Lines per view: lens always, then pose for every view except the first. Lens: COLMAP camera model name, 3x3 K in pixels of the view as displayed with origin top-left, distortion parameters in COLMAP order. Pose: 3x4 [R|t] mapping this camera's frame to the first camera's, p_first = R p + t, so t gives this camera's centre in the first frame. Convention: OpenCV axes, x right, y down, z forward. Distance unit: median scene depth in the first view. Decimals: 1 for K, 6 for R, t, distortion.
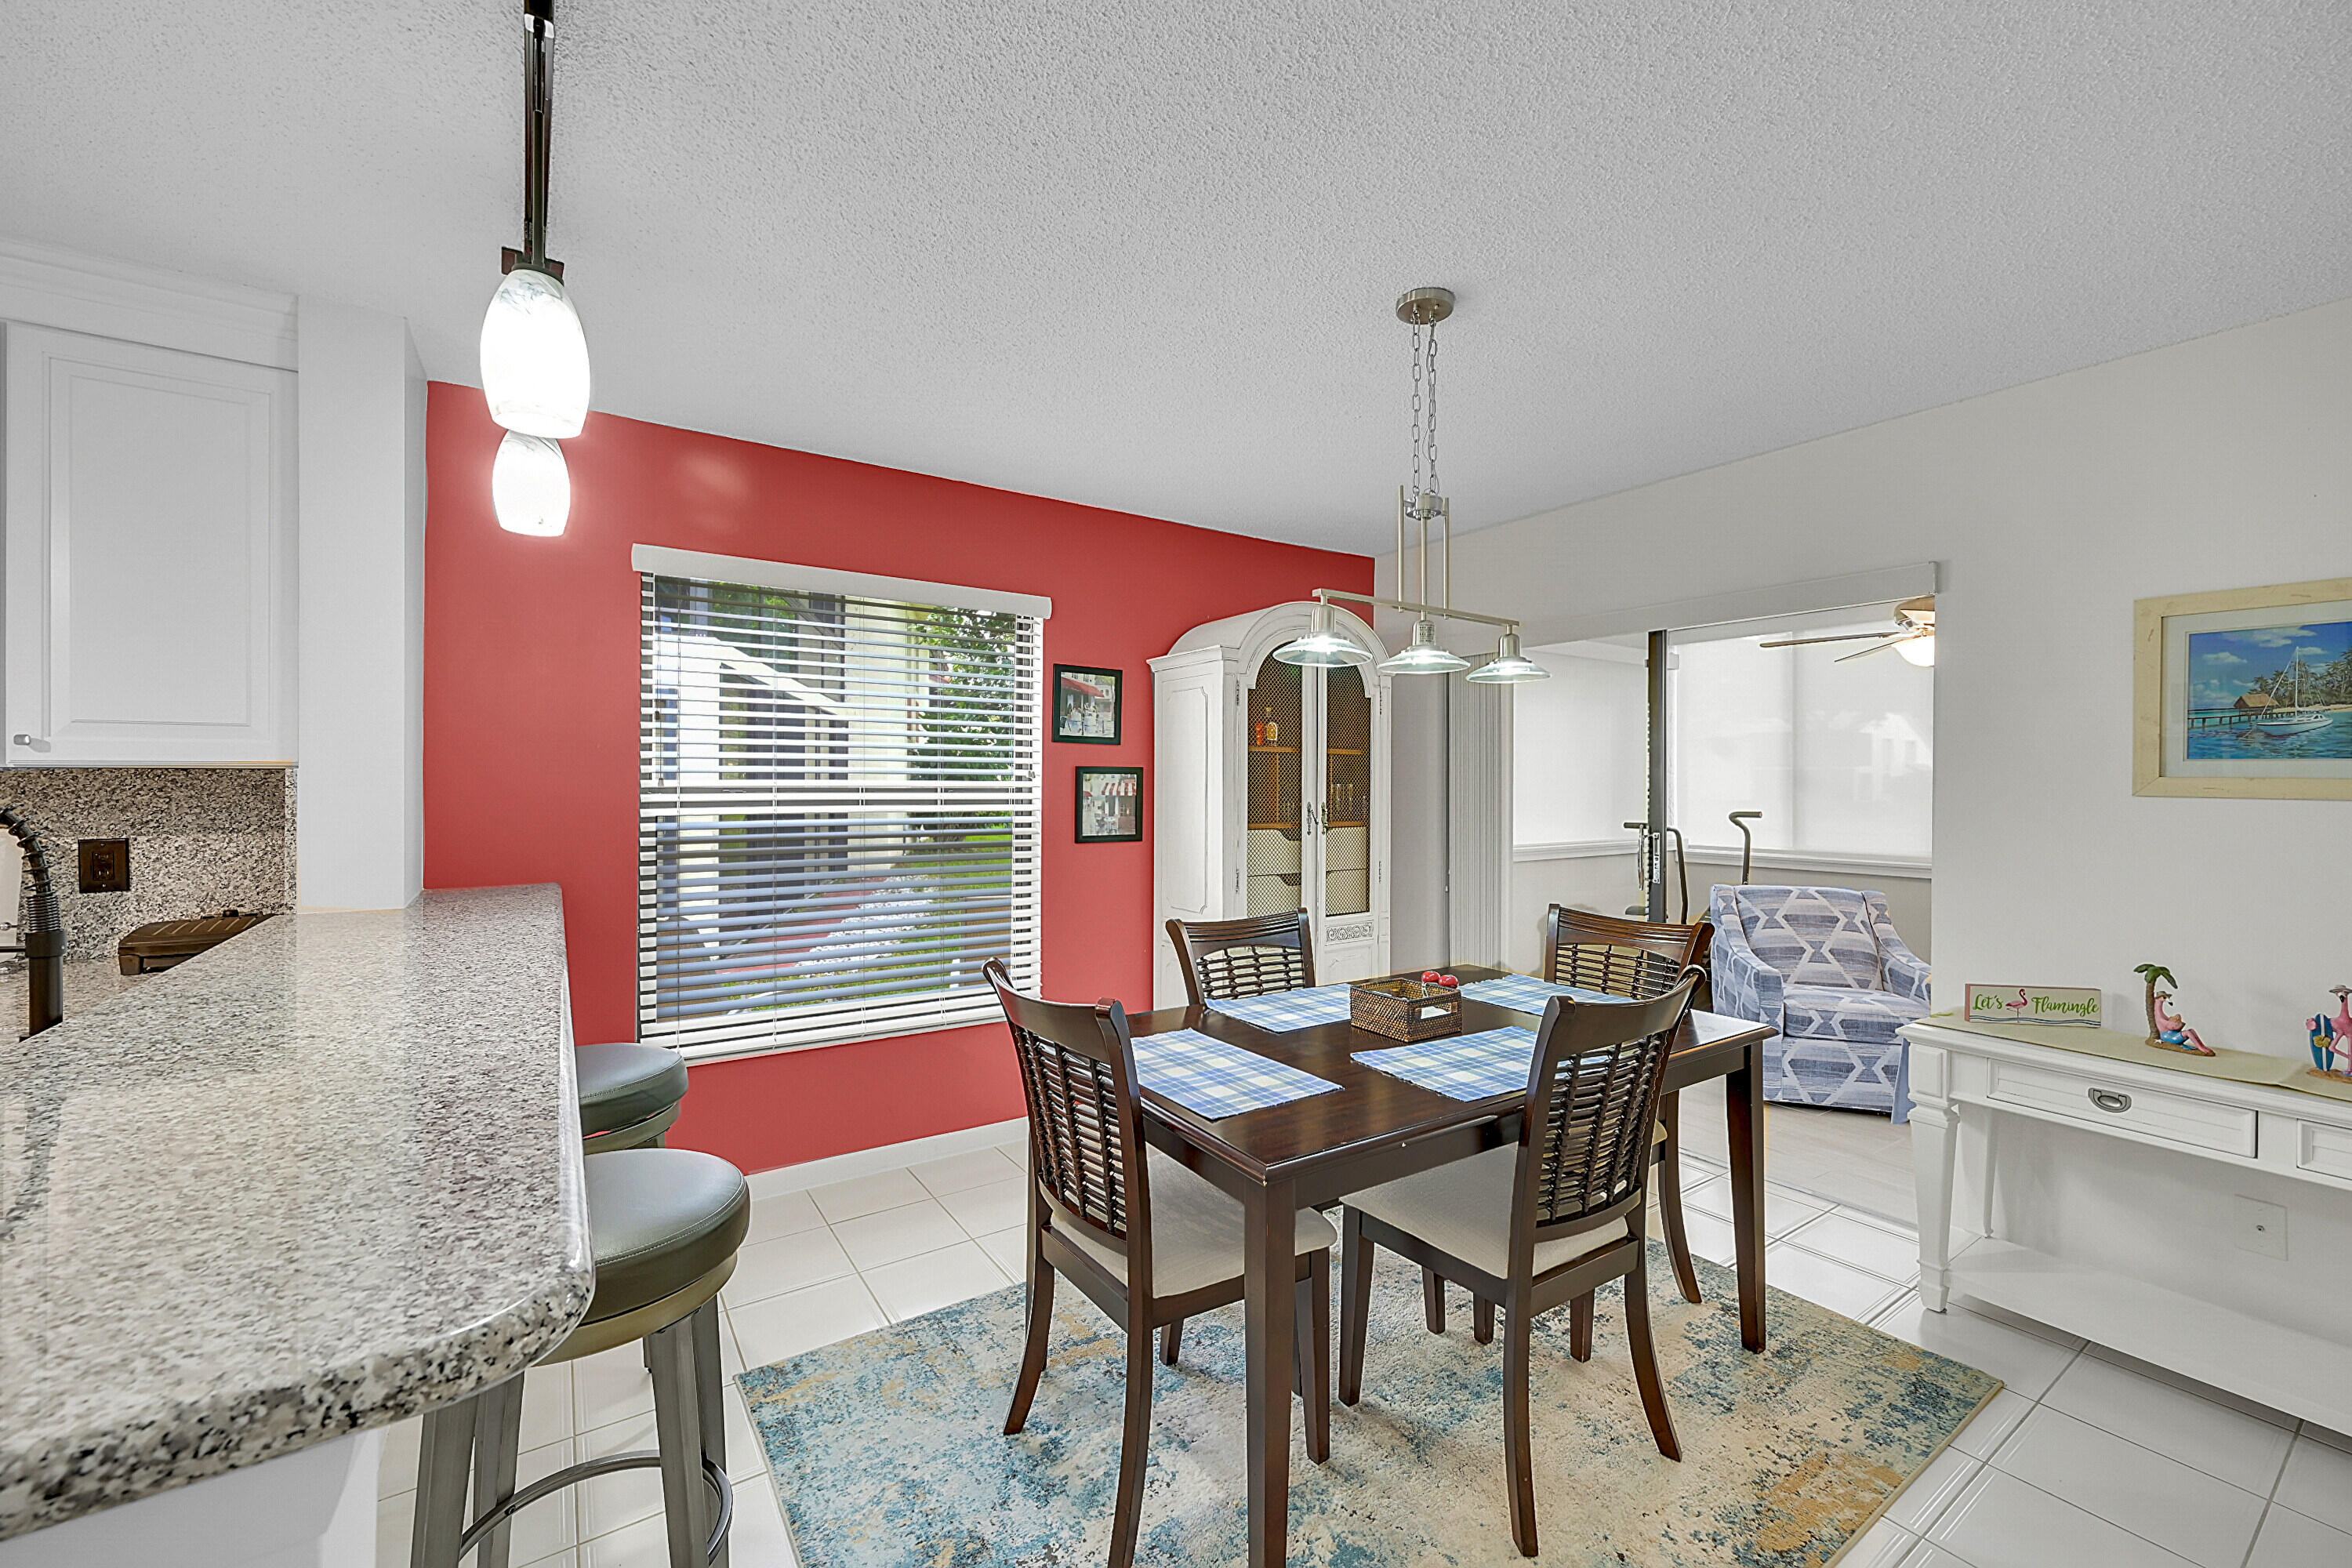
lens RADIAL K [[959.0, 0, 1137.0], [0, 959.0, 784.7], [0, 0, 1]] dist [0.003347, 0.000022]
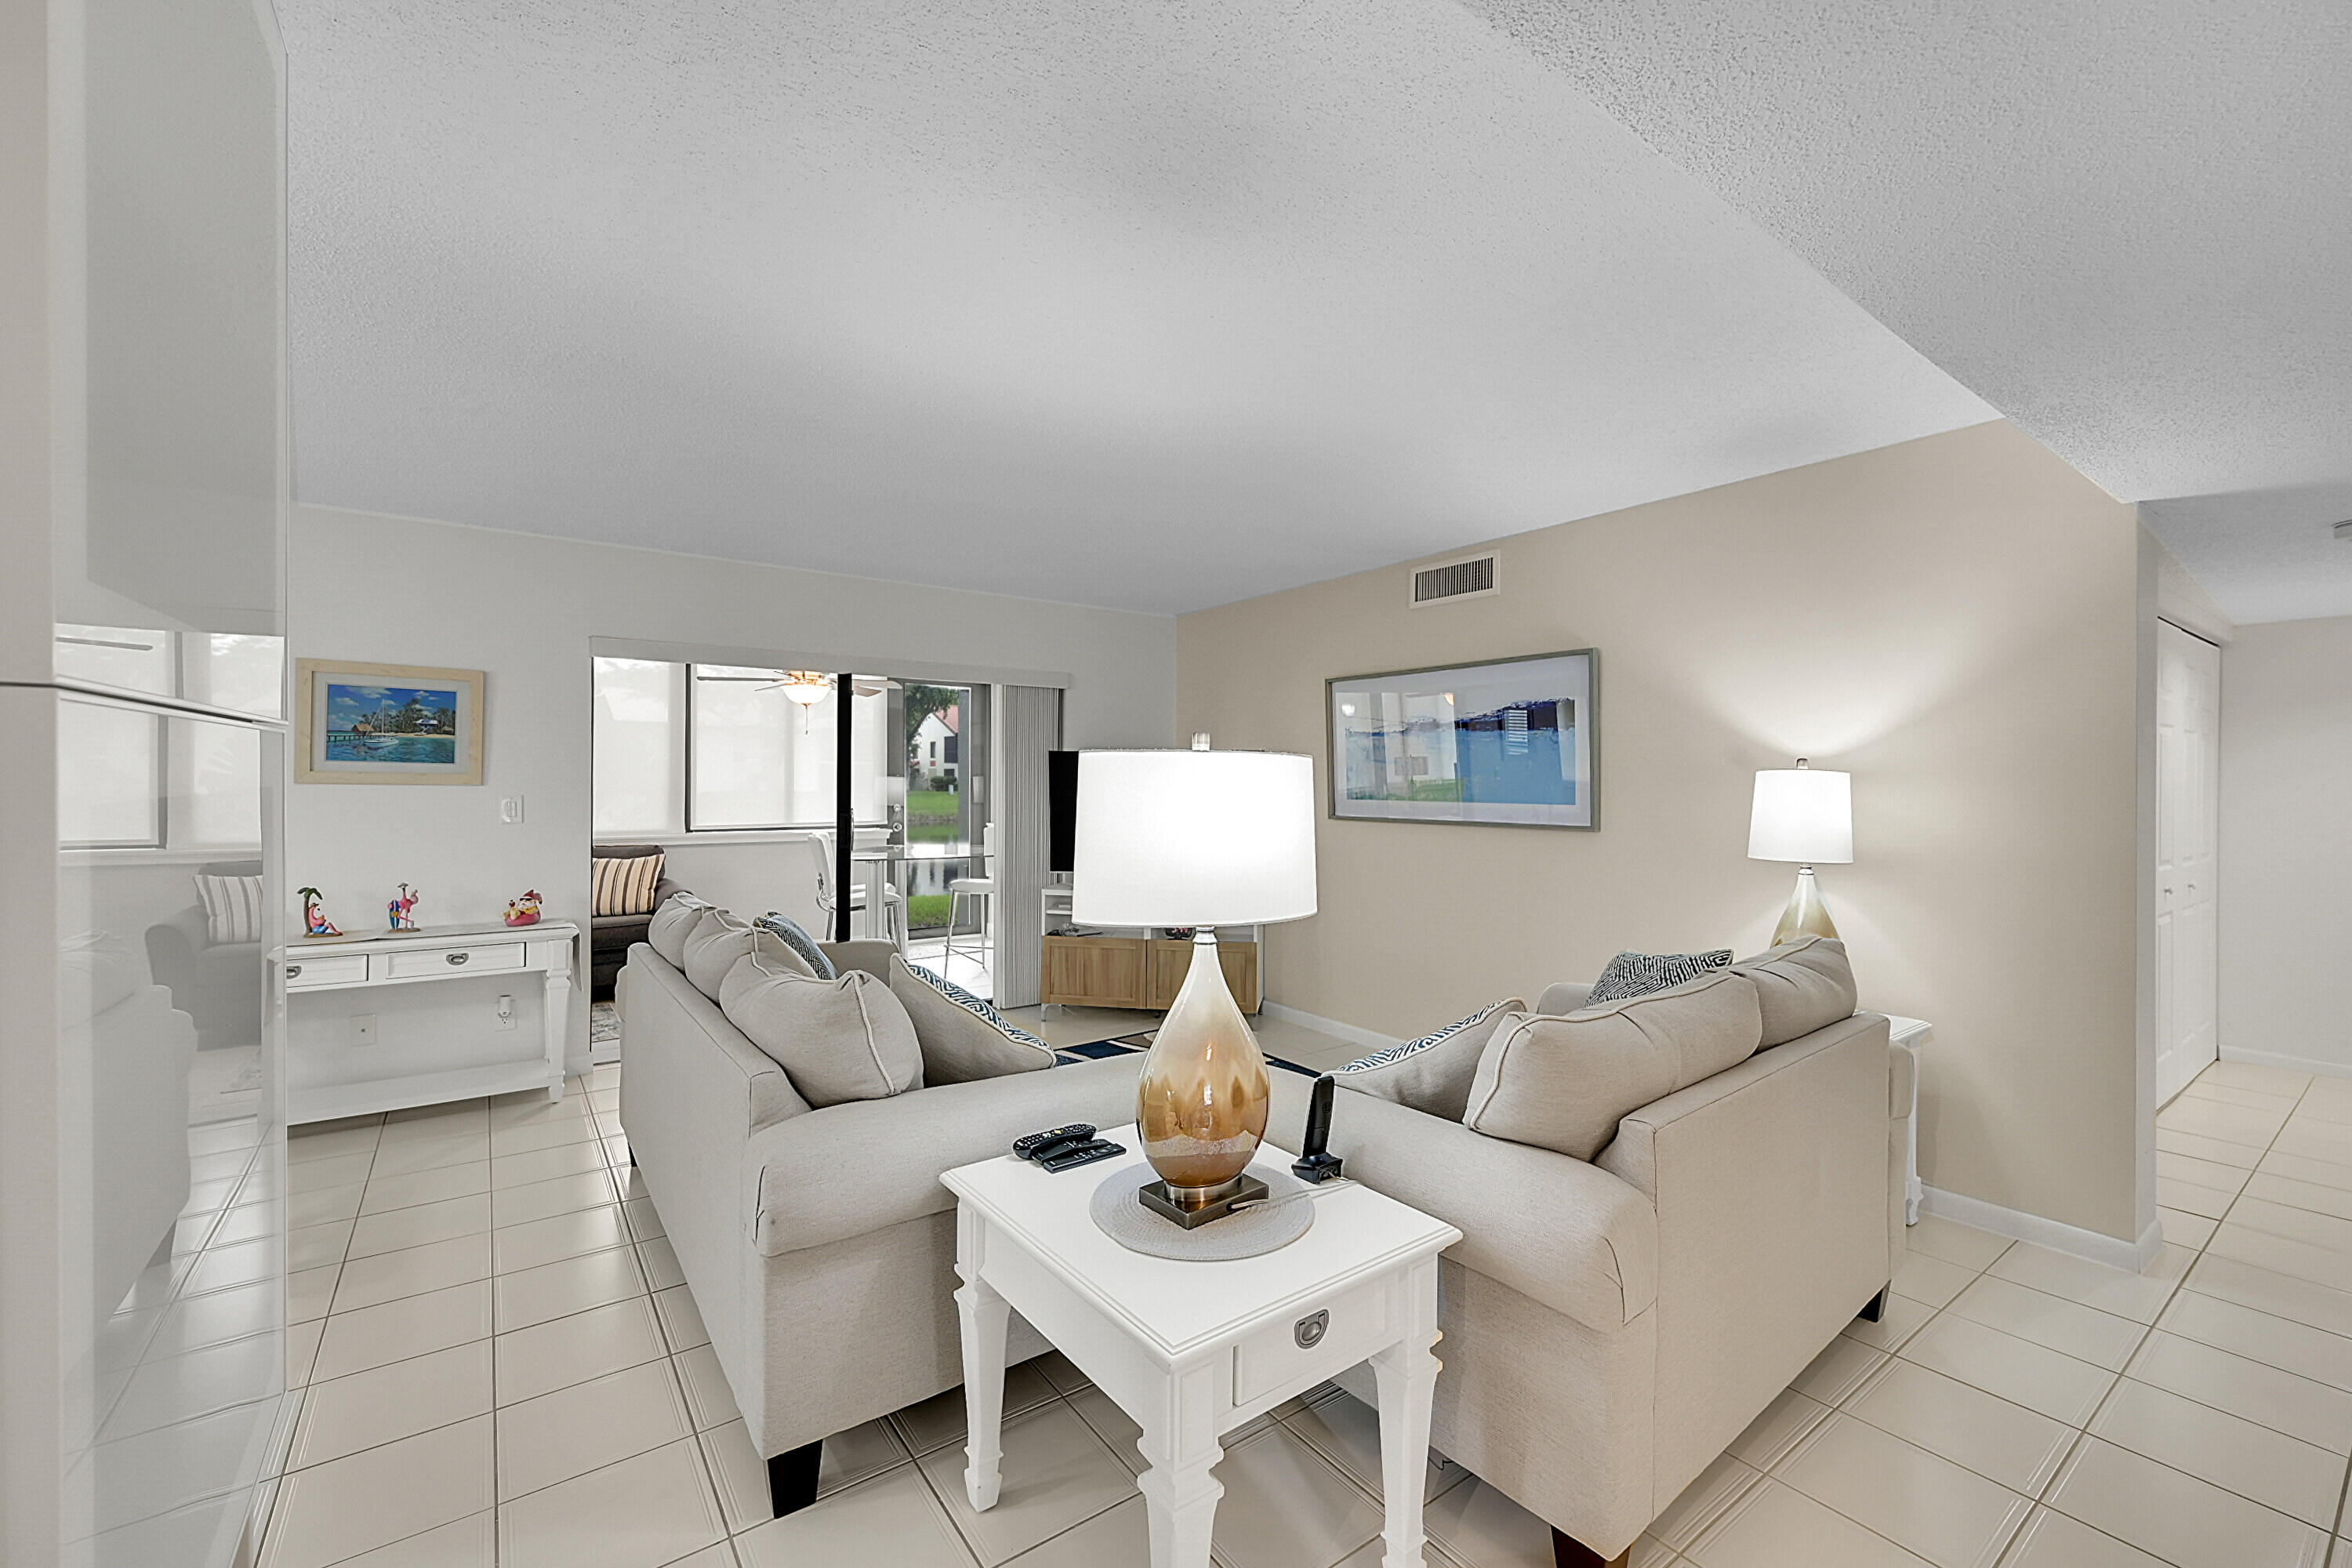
lens RADIAL K [[959.0, 0, 1189.7], [0, 959.0, 780.6], [0, 0, 1]] dist [0.003347, 0.000022]
pose [[-0.035149, 0.001125, 0.999381, -0.613329], [-0.003804, 0.999992, -0.001260, 0.004531], [-0.999375, -0.003846, -0.035144, -0.422364]]
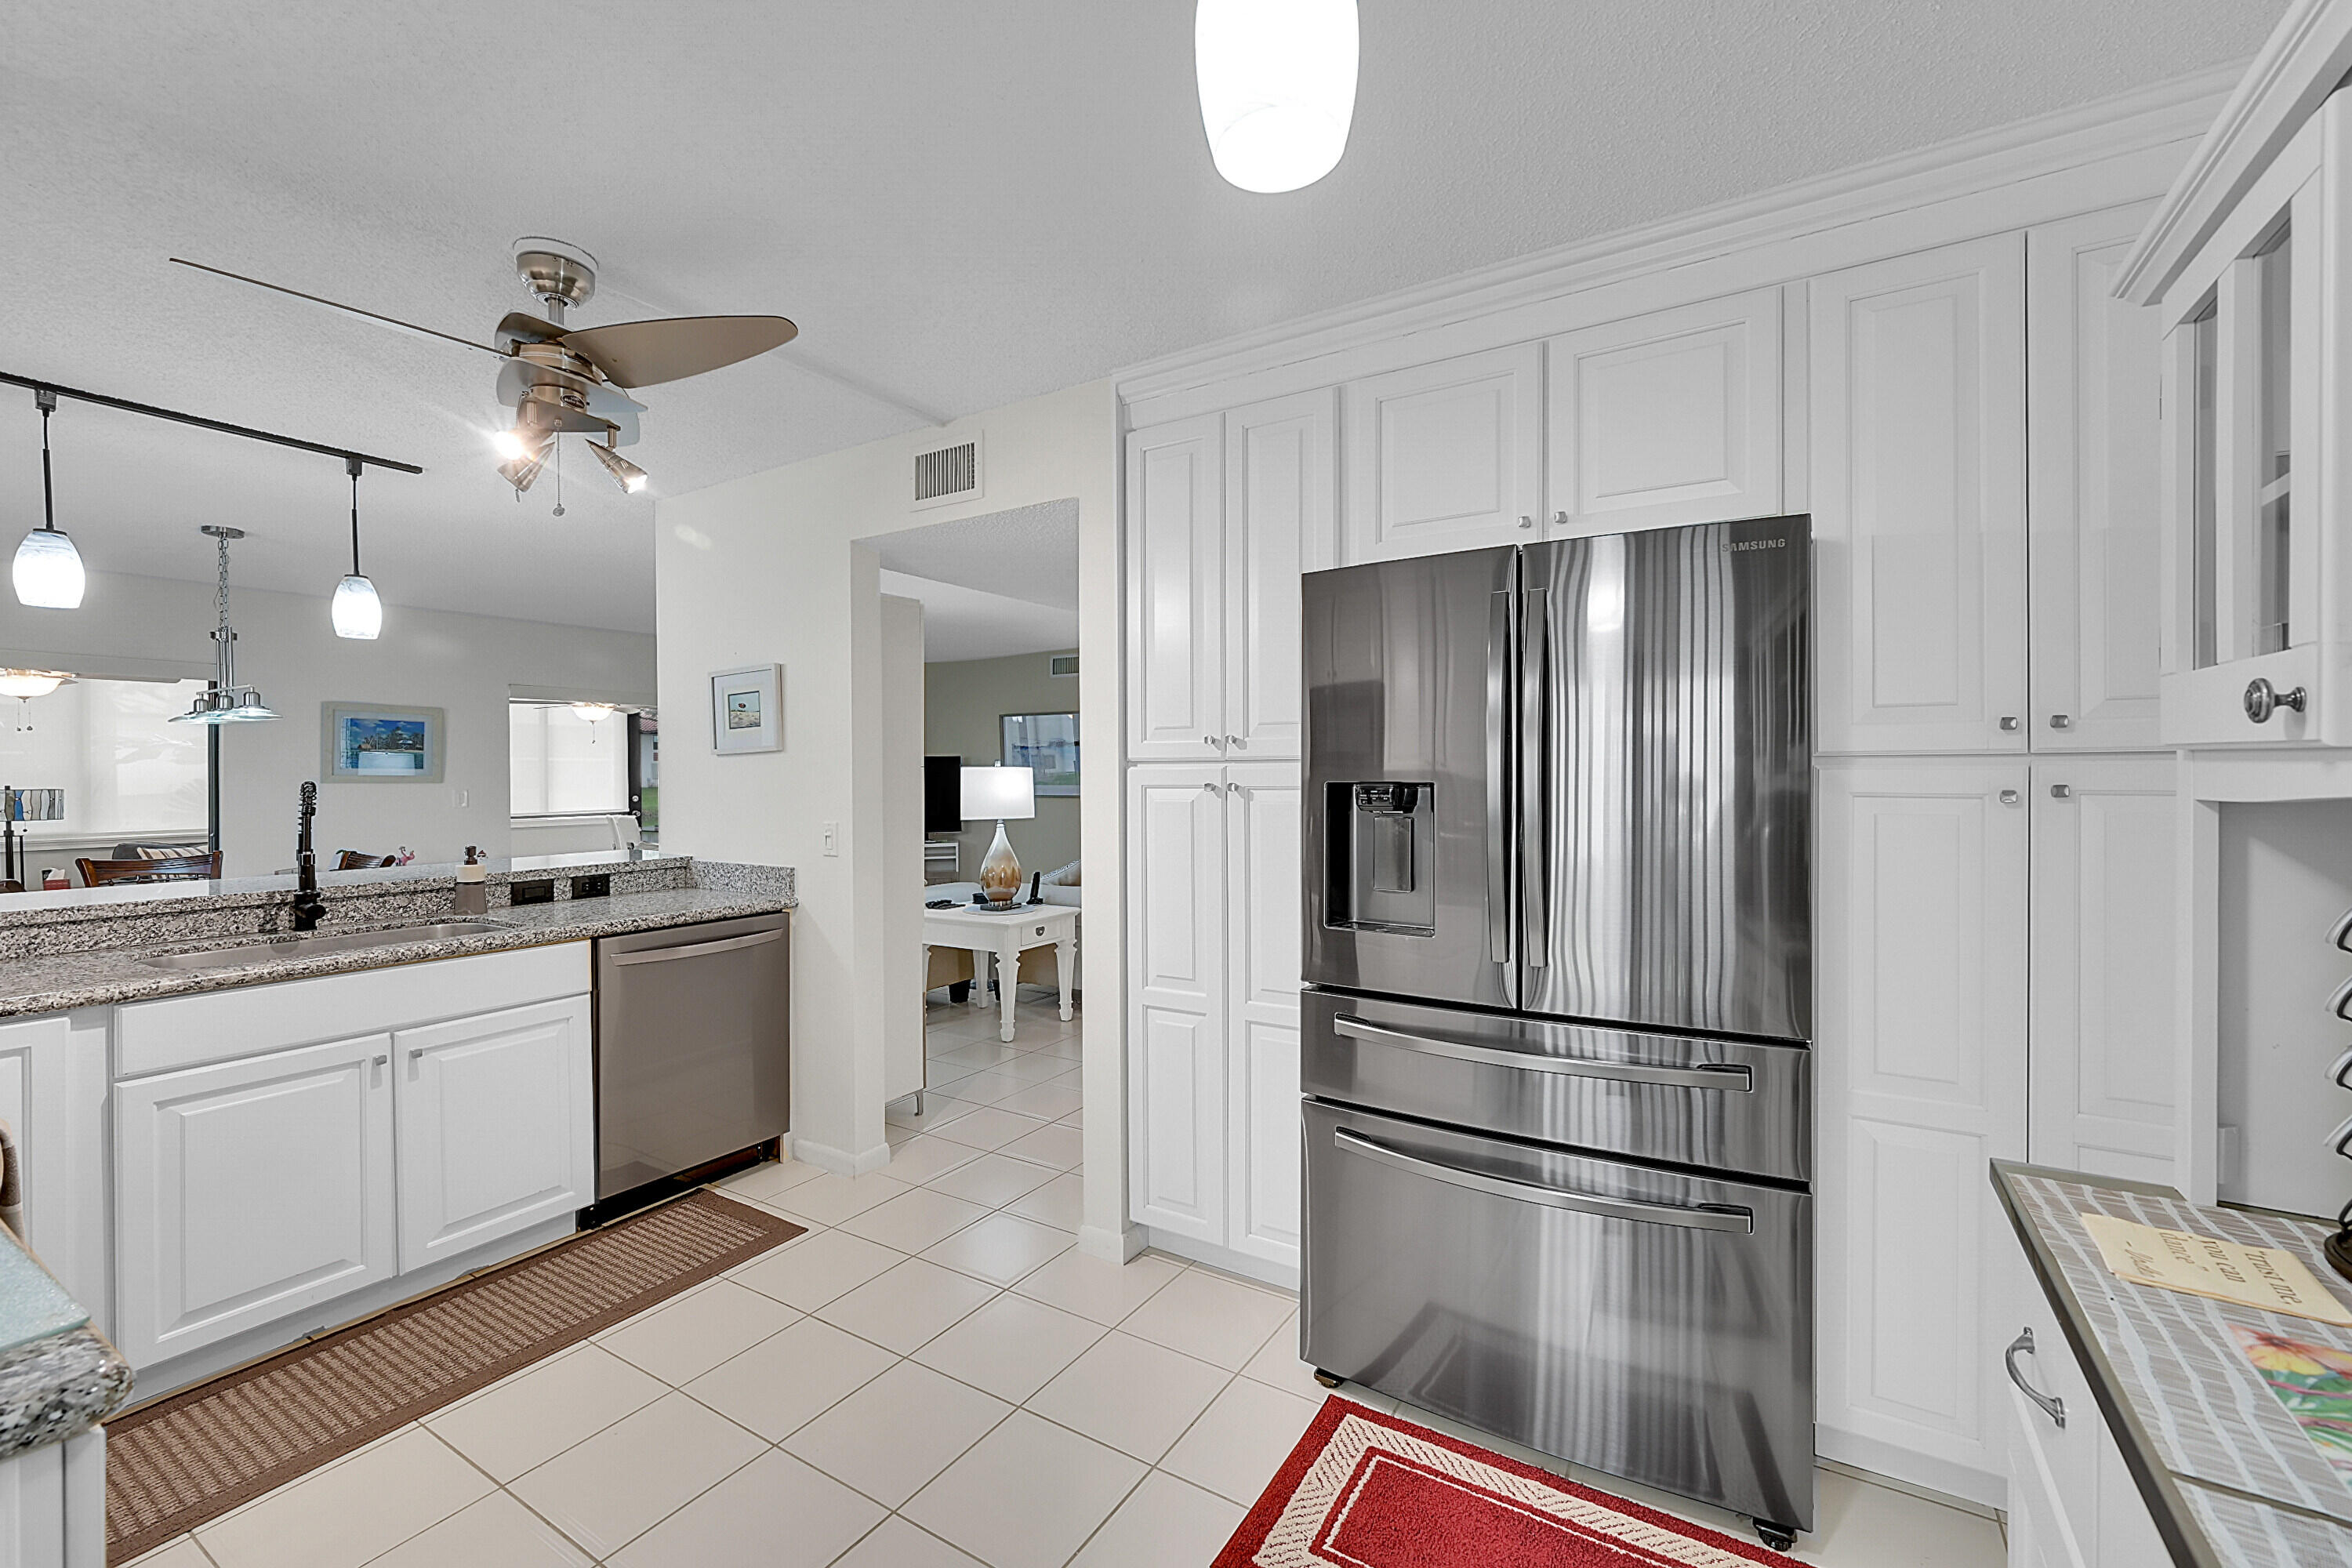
lens RADIAL K [[959.0, 0, 1190.6], [0, 959.0, 782.6], [0, 0, 1]] dist [0.003347, 0.000022]
pose [[-0.421057, -0.004700, 0.907022, -2.131484], [0.010224, 0.999898, 0.009927, 0.006964], [-0.906977, 0.013454, -0.420966, 0.085911]]
